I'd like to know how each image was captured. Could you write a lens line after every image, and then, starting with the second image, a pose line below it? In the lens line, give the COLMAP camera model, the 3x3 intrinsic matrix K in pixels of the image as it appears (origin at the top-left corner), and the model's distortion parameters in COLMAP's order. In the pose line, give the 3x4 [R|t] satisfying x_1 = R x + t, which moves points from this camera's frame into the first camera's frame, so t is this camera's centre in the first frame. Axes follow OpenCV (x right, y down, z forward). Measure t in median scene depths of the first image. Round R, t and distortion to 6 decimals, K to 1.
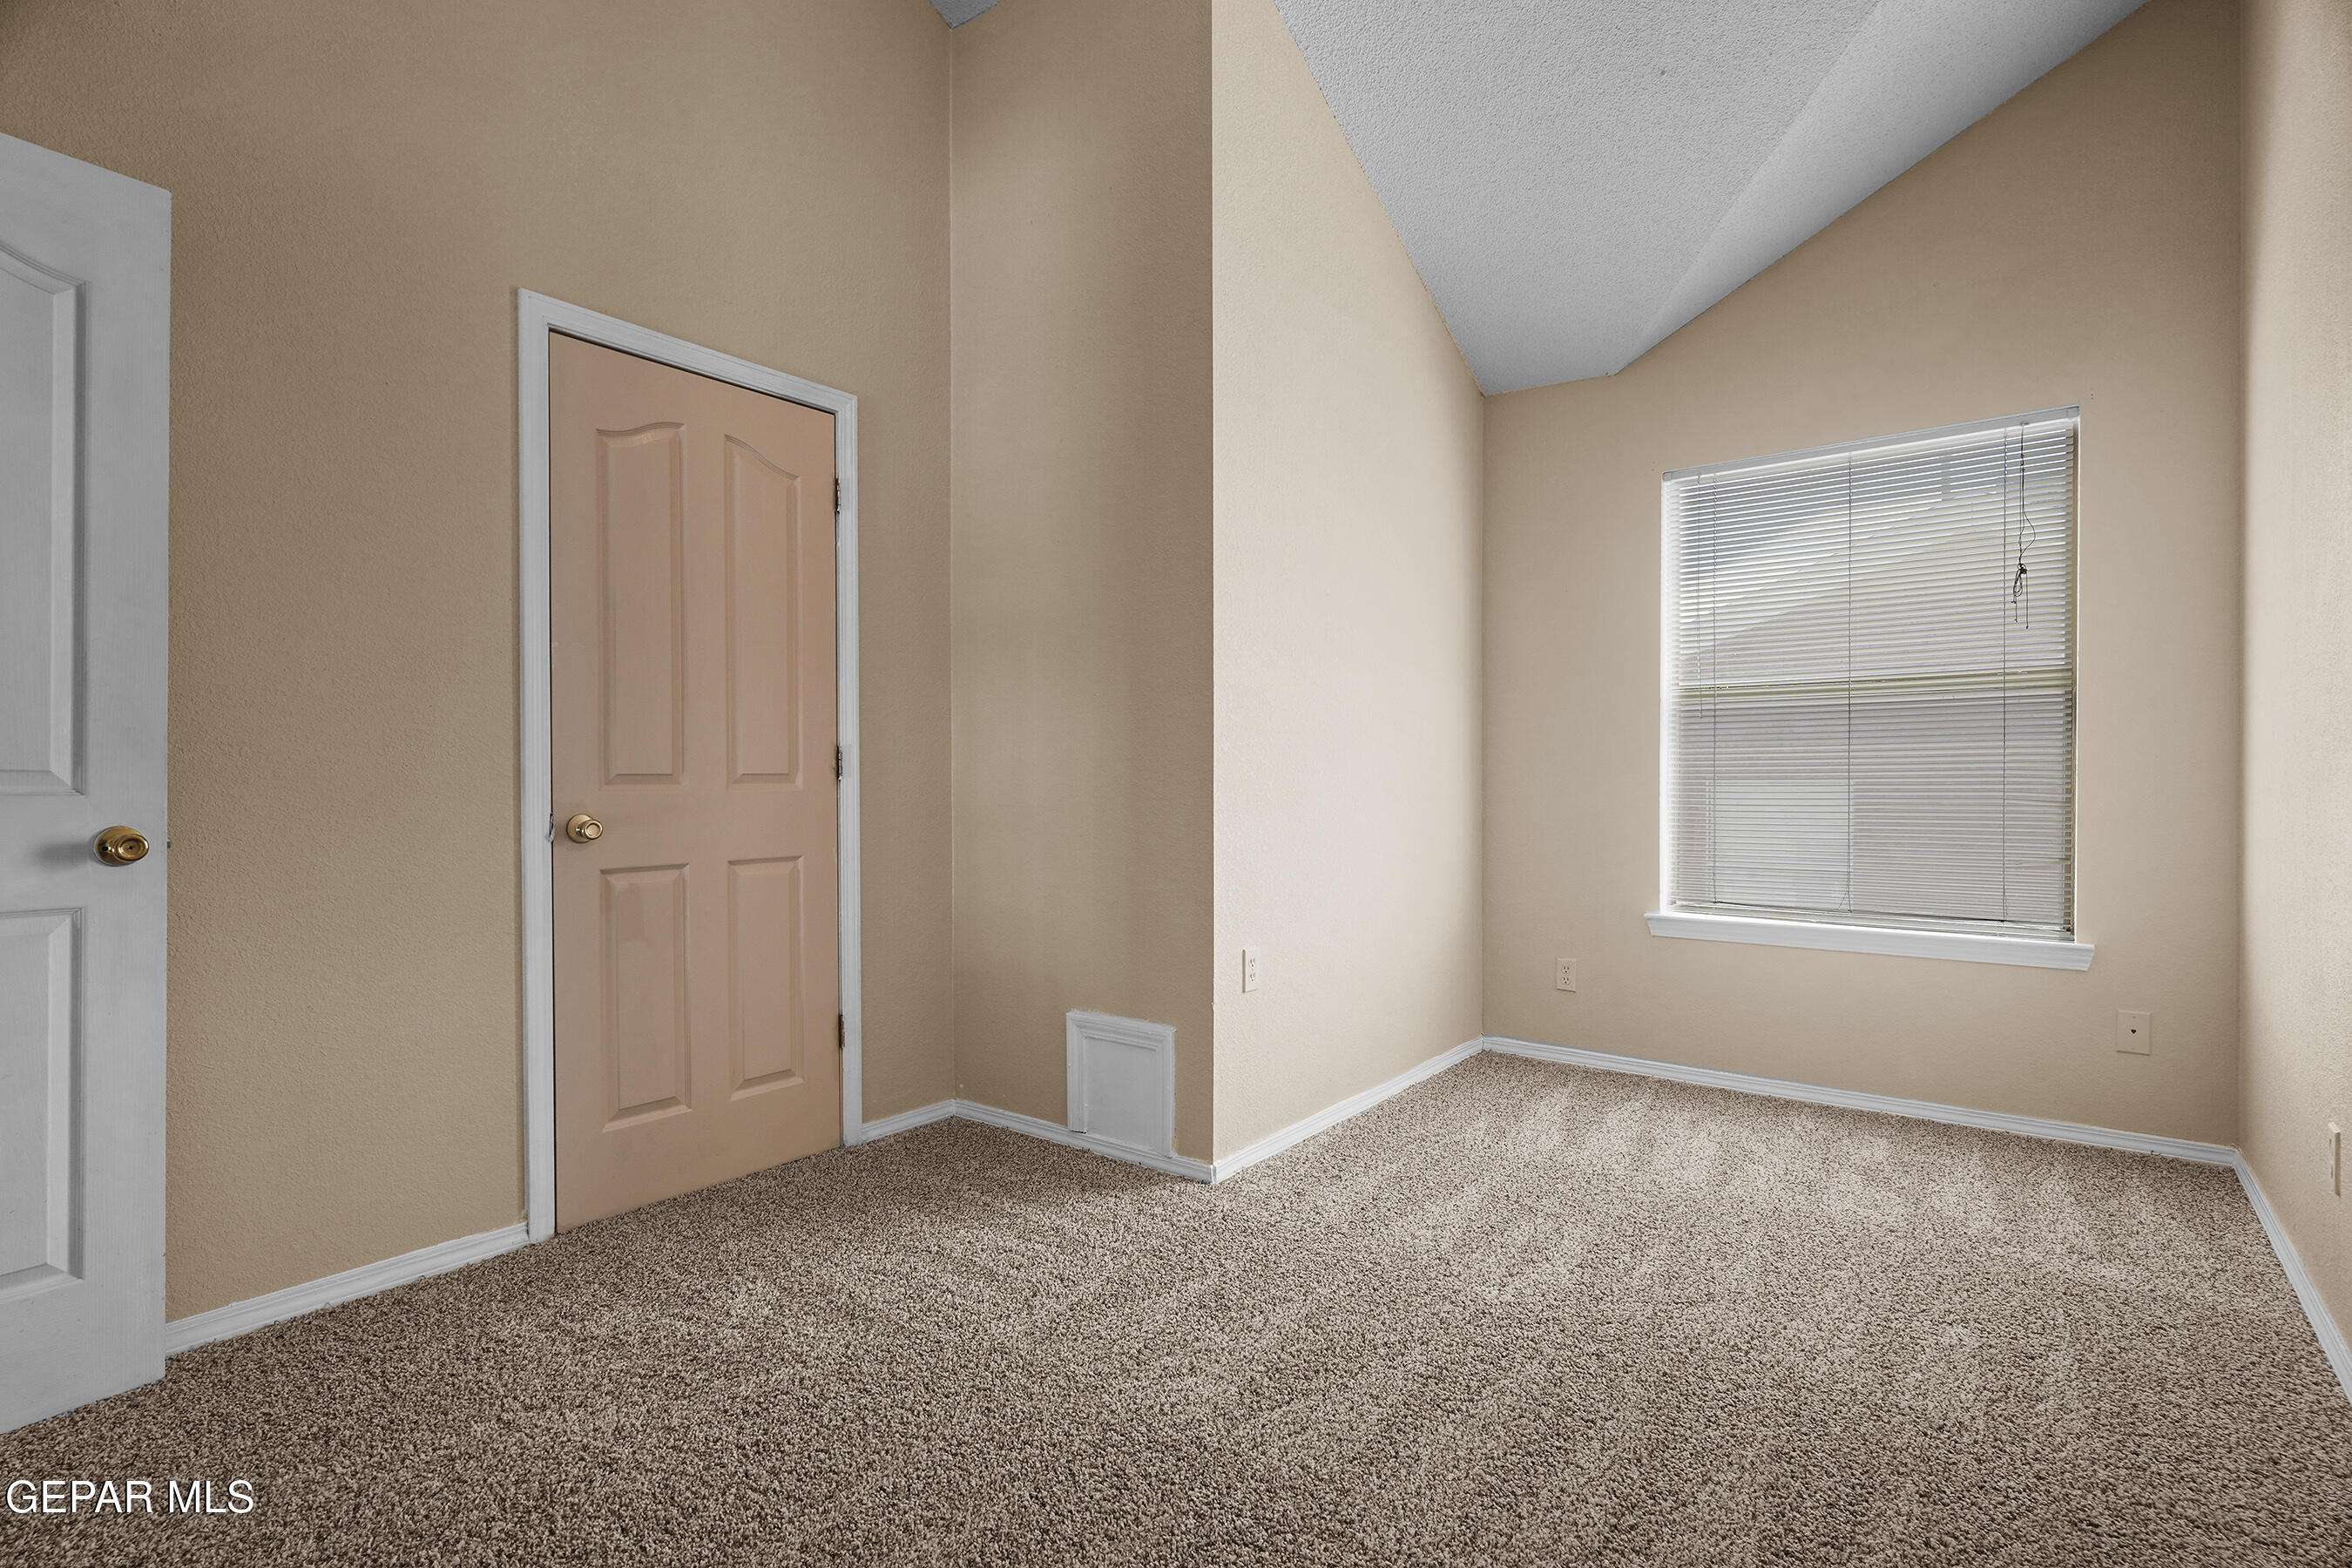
lens RADIAL K [[1132.4, 0, 1175.5], [0, 1132.4, 786.5], [0, 0, 1]] dist [0.000219, 0.000423]
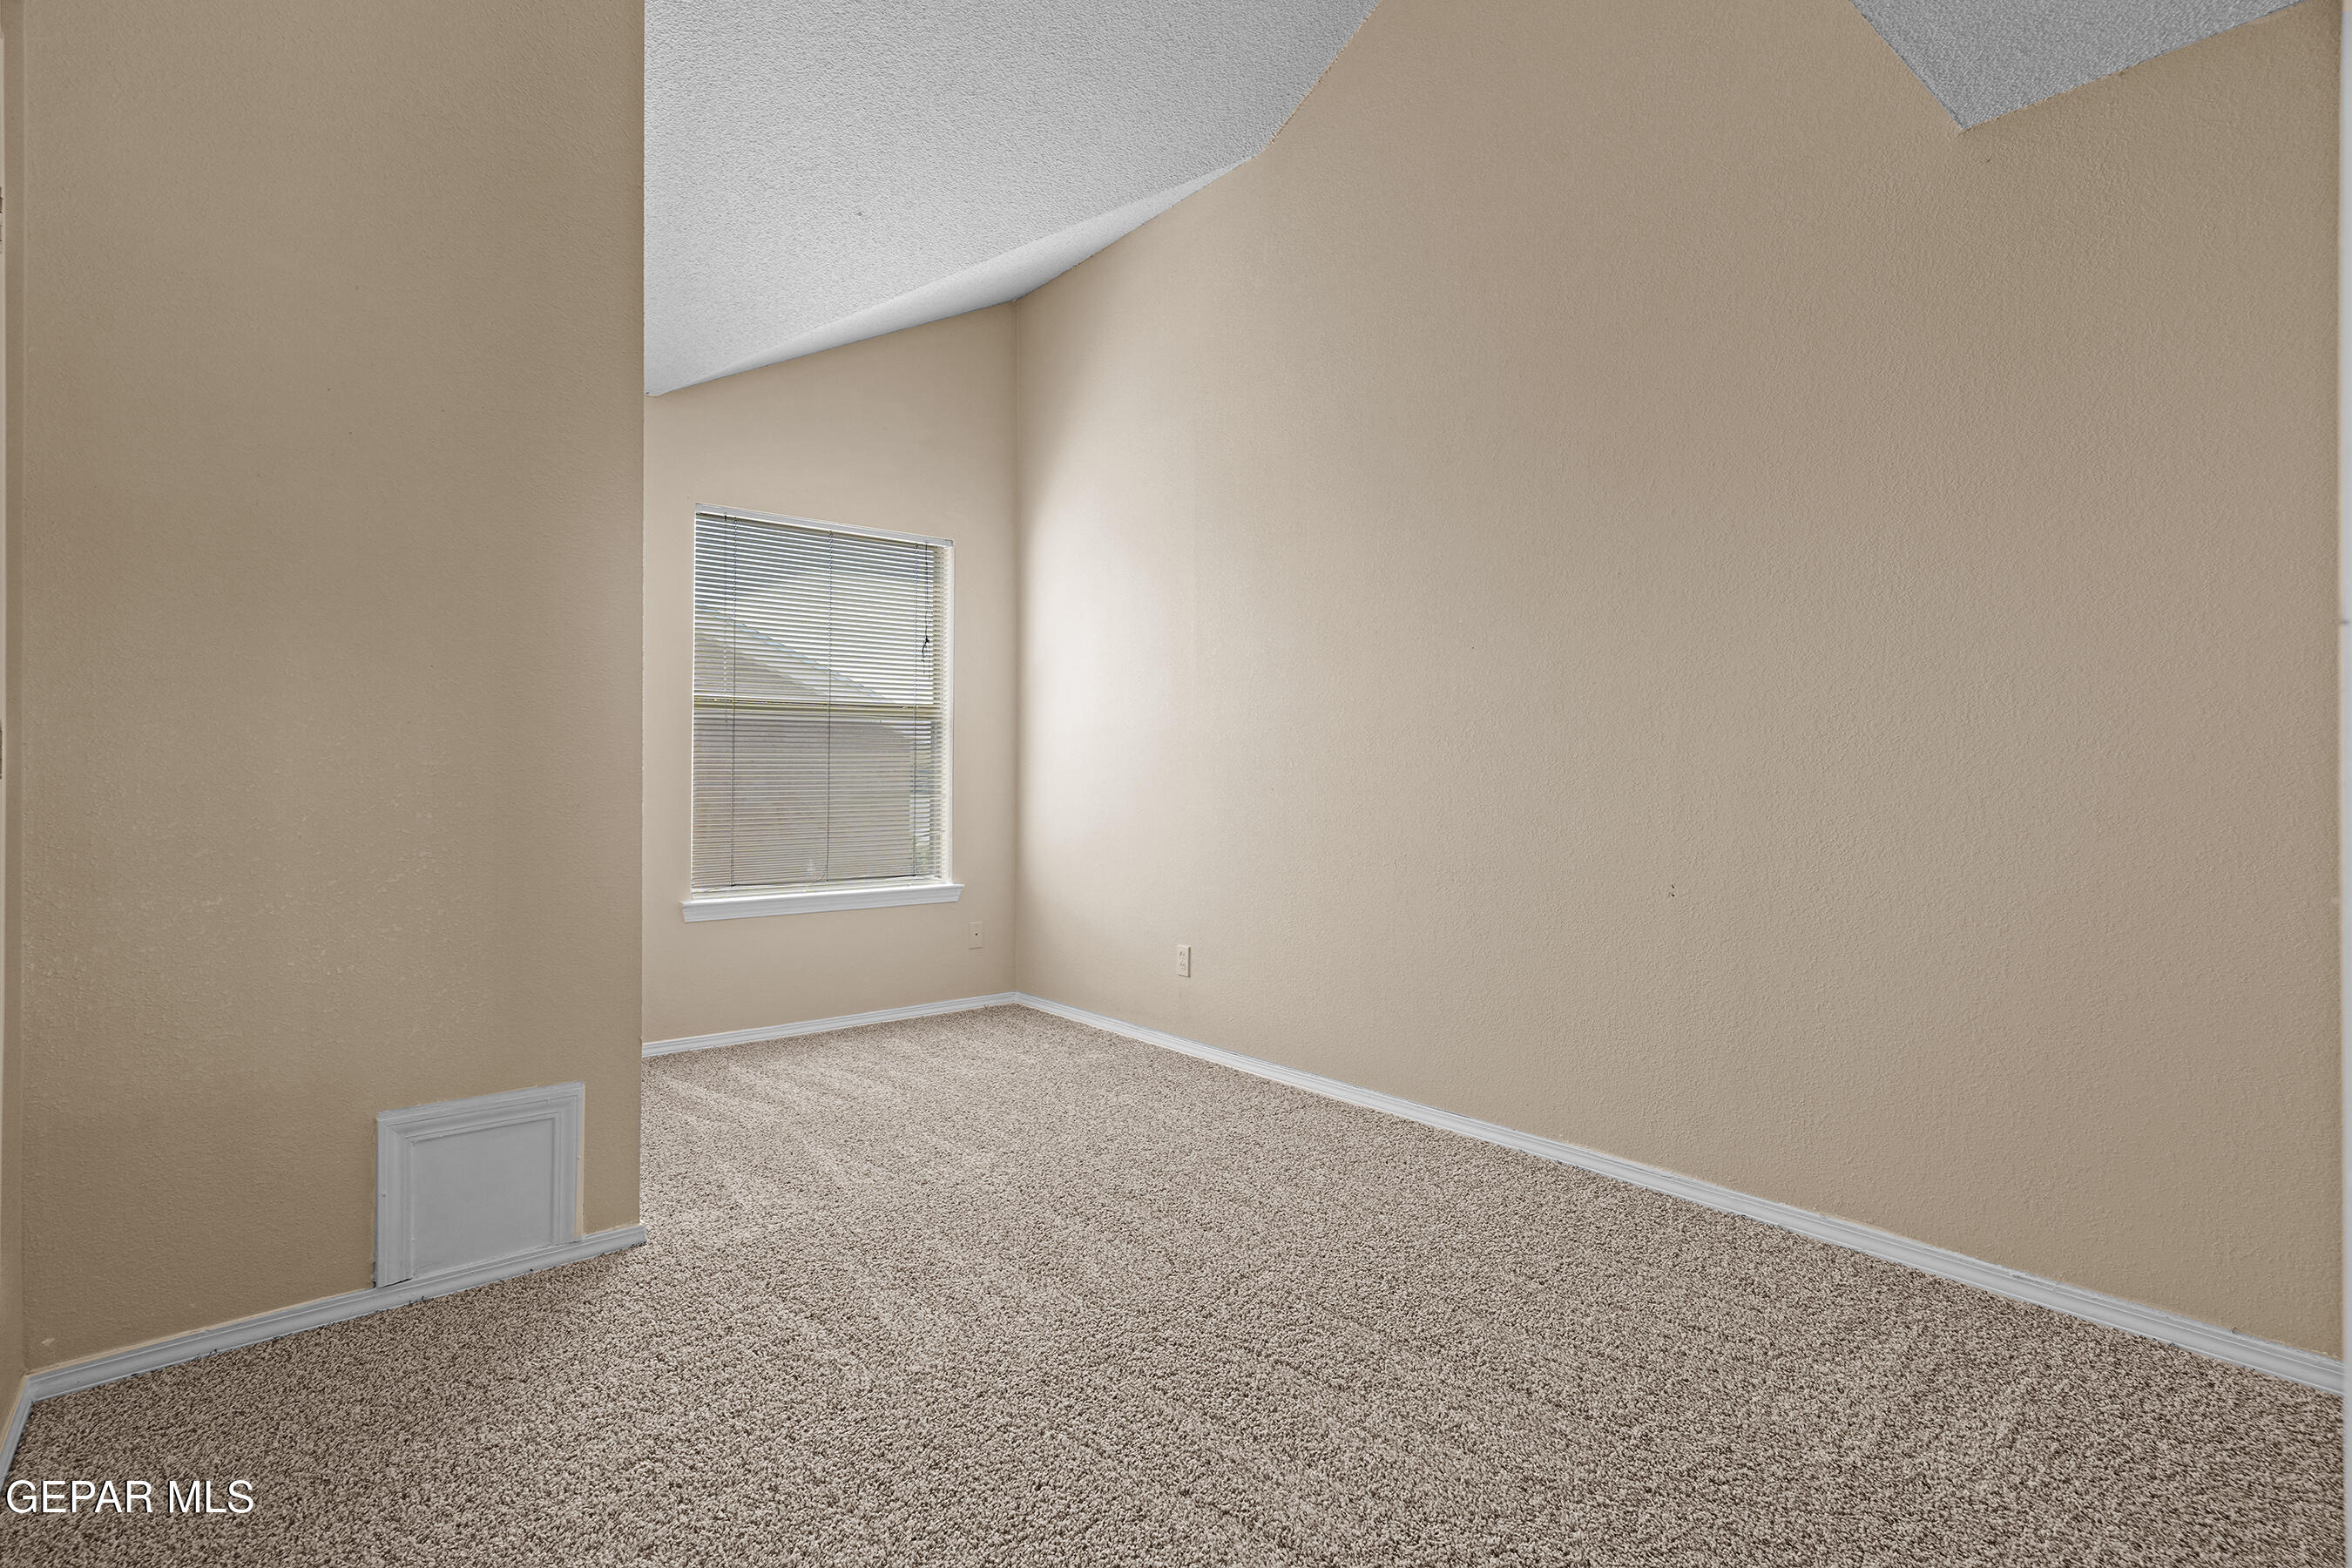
lens RADIAL K [[1132.4, 0, 1176.1], [0, 1132.4, 775.8], [0, 0, 1]] dist [0.000219, 0.000423]
pose [[0.205644, 0.001547, 0.978626, -0.674456], [0.004409, 0.999987, -0.002507, -0.005948], [-0.978617, 0.004831, 0.205635, 0.380456]]
